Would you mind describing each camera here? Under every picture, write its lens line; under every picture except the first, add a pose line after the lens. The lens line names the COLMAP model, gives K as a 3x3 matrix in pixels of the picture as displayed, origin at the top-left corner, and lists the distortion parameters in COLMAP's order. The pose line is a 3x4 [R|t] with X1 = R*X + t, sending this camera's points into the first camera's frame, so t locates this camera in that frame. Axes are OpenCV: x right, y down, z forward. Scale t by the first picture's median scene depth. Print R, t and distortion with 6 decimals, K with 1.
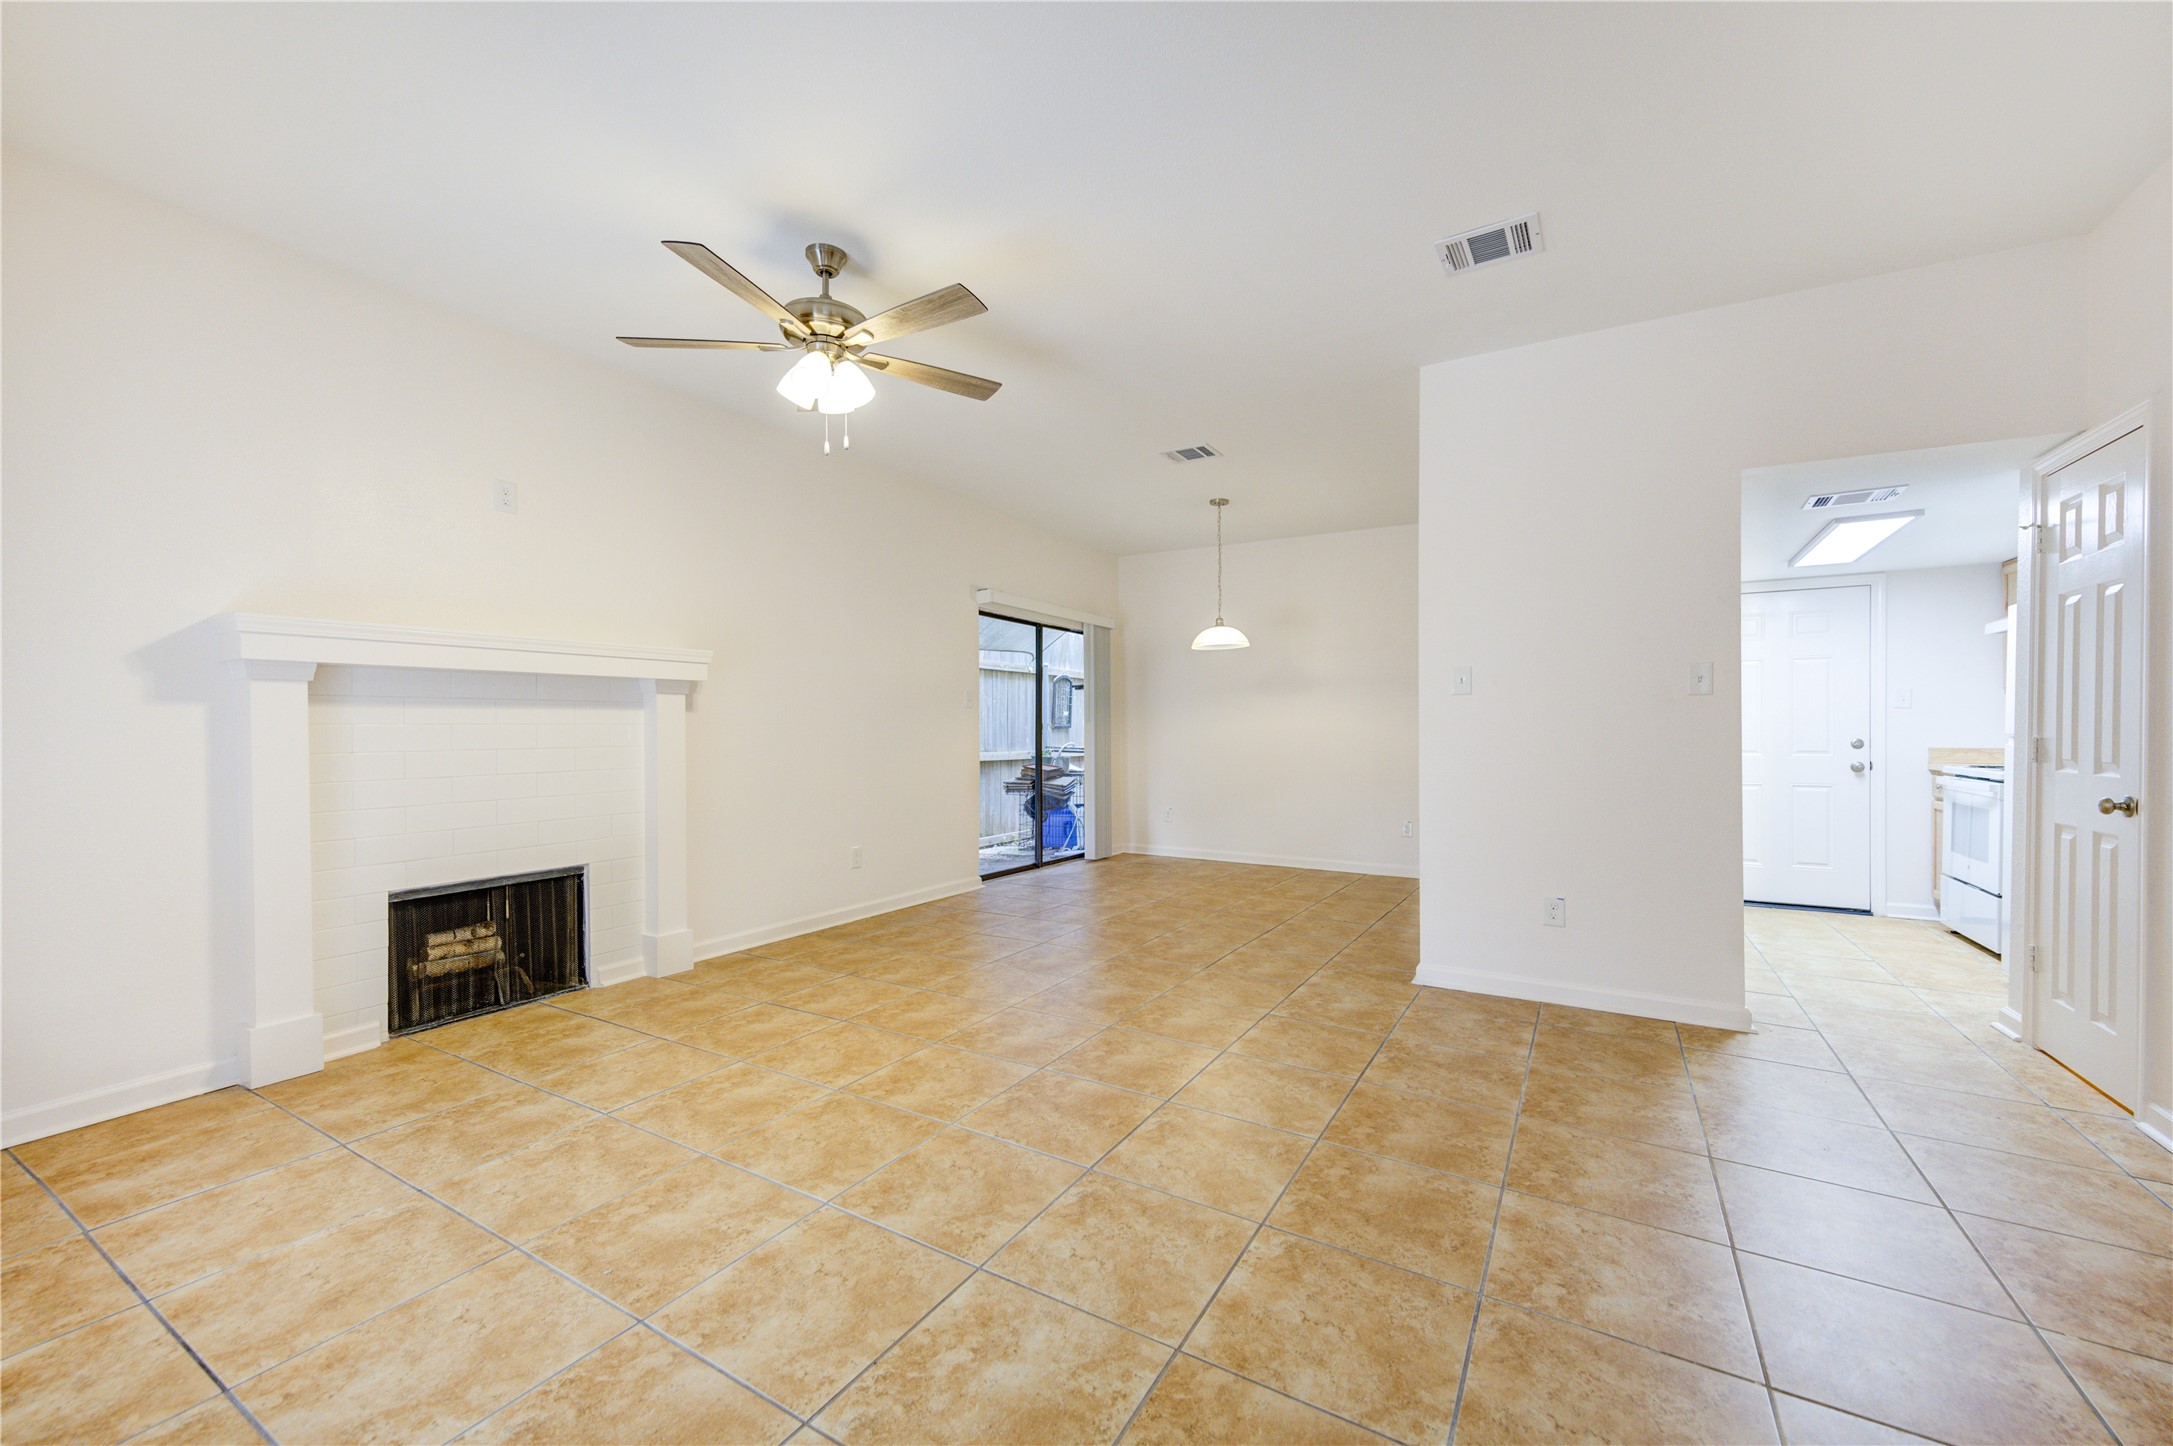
lens RADIAL K [[848.9, 0, 1096.8], [0, 848.9, 733.7], [0, 0, 1]] dist [0.002405, -0.000315]
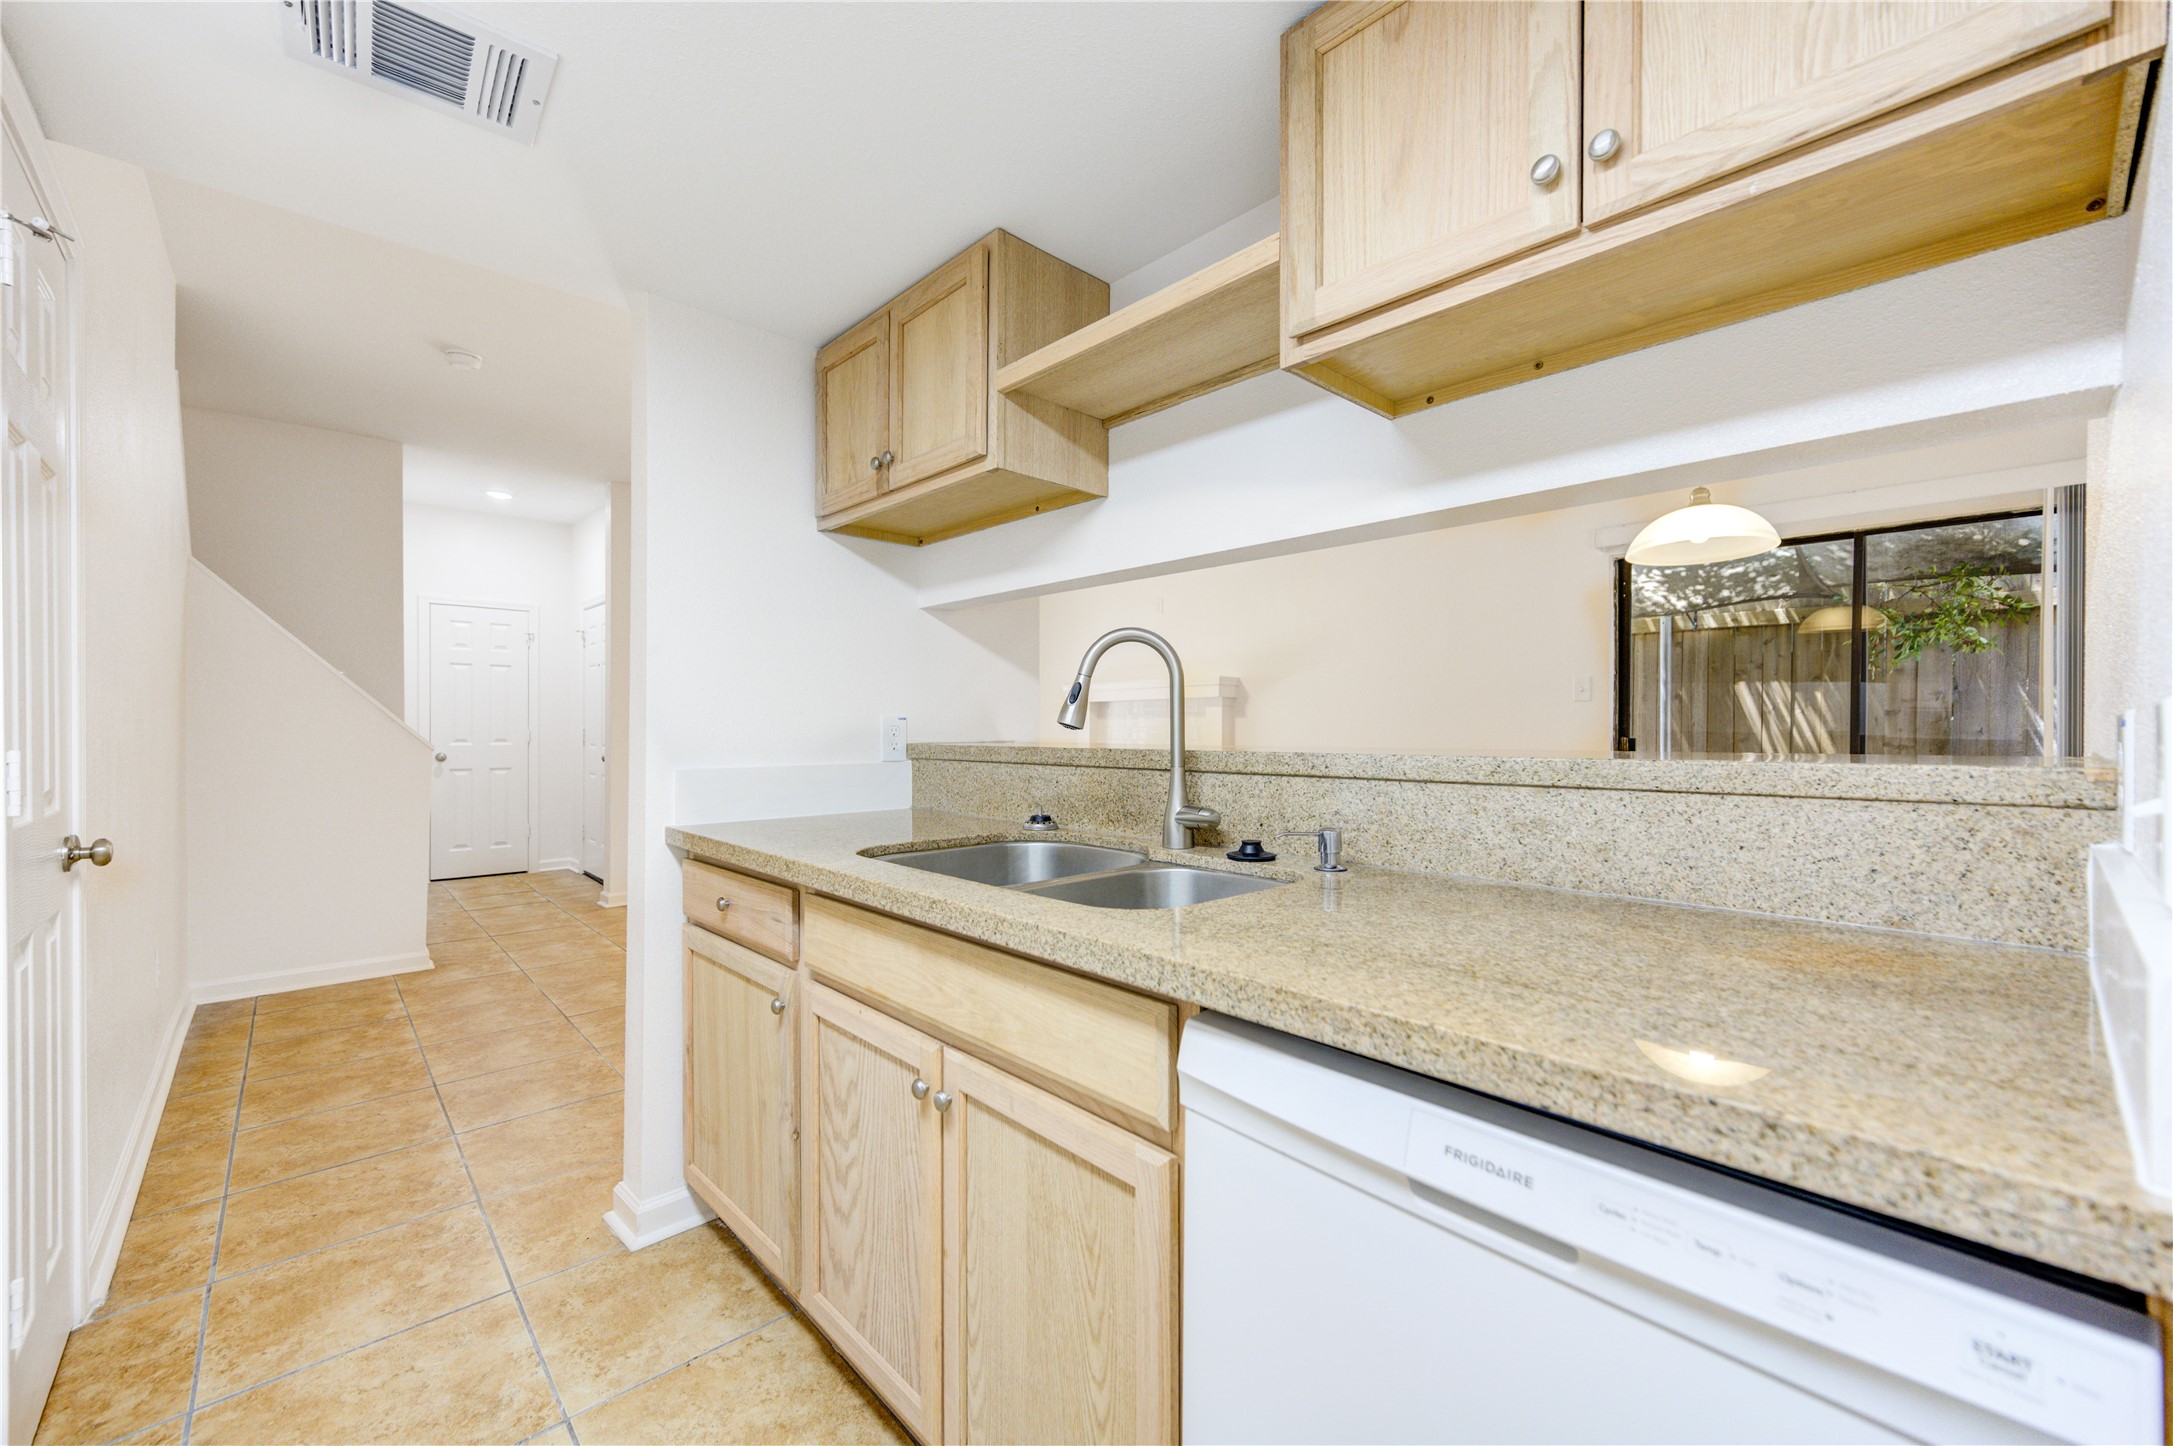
lens RADIAL K [[873.5, 0, 1094.1], [0, 873.5, 738.3], [0, 0, 1]] dist [-0.003494, -0.000341]
pose [[-0.294116, 0.007312, -0.955742, 1.414447], [-0.008081, 0.999916, 0.010137, -0.005379], [0.955735, 0.010705, -0.294032, 1.692127]]
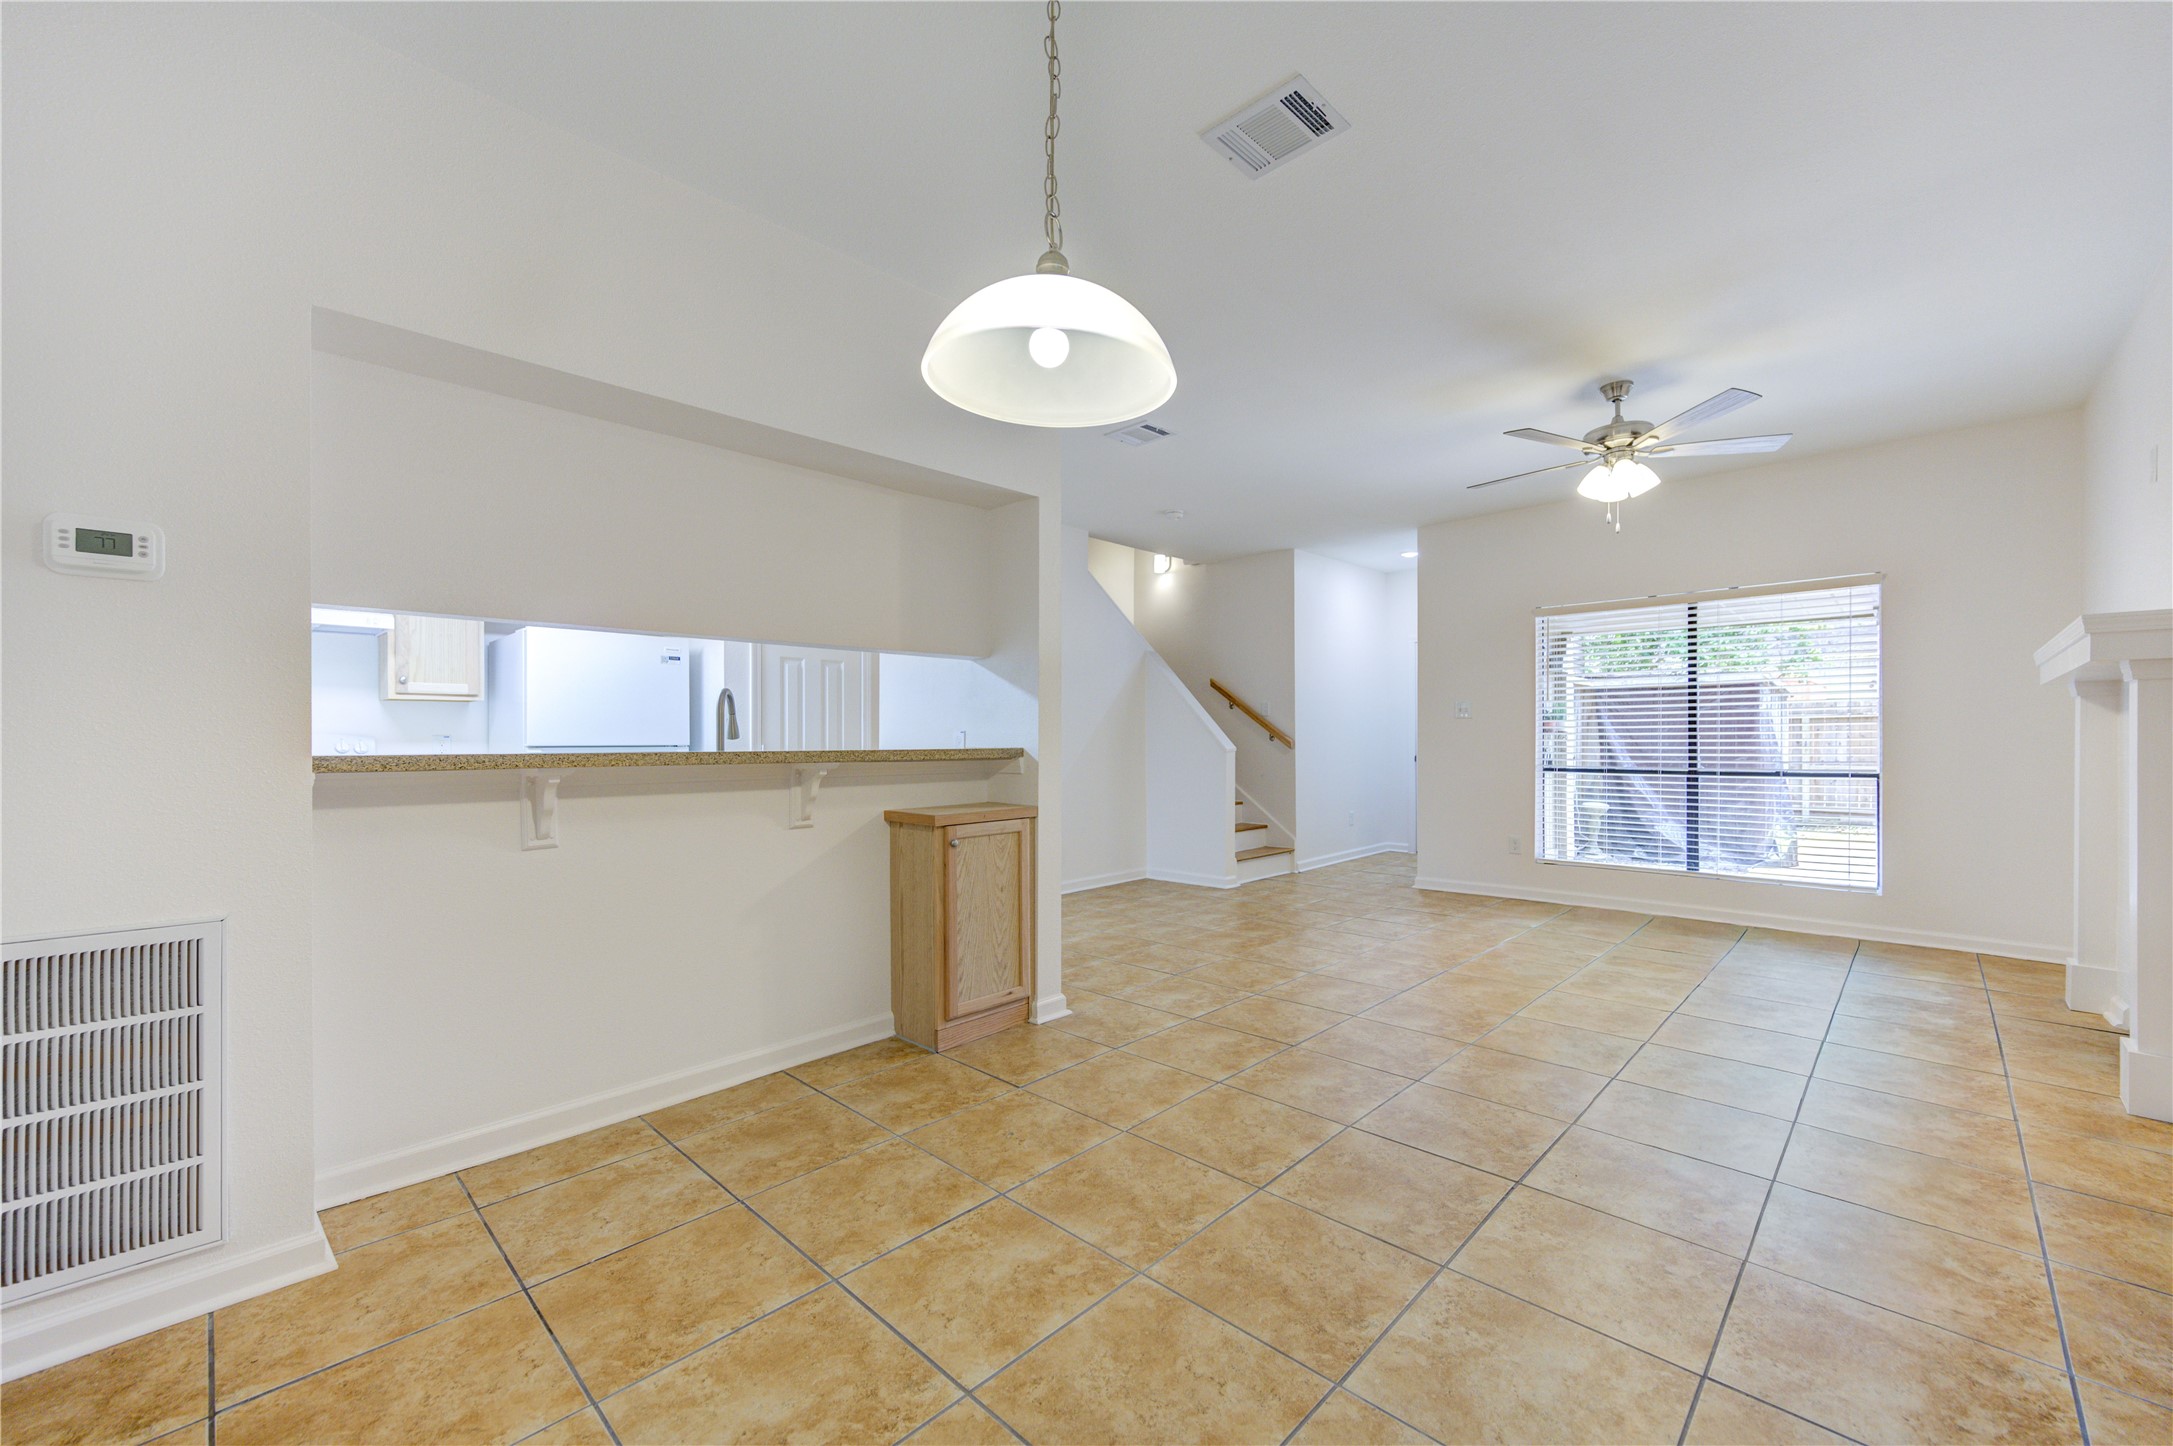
lens RADIAL K [[857.7, 0, 1091.6], [0, 857.7, 736.4], [0, 0, 1]] dist [-0.000819, 0.004934]
pose [[-0.970344, 0.004539, 0.241685, 0.162737], [0.005868, 0.999971, 0.004780, -0.016251], [-0.241657, 0.006057, -0.970343, 2.508189]]
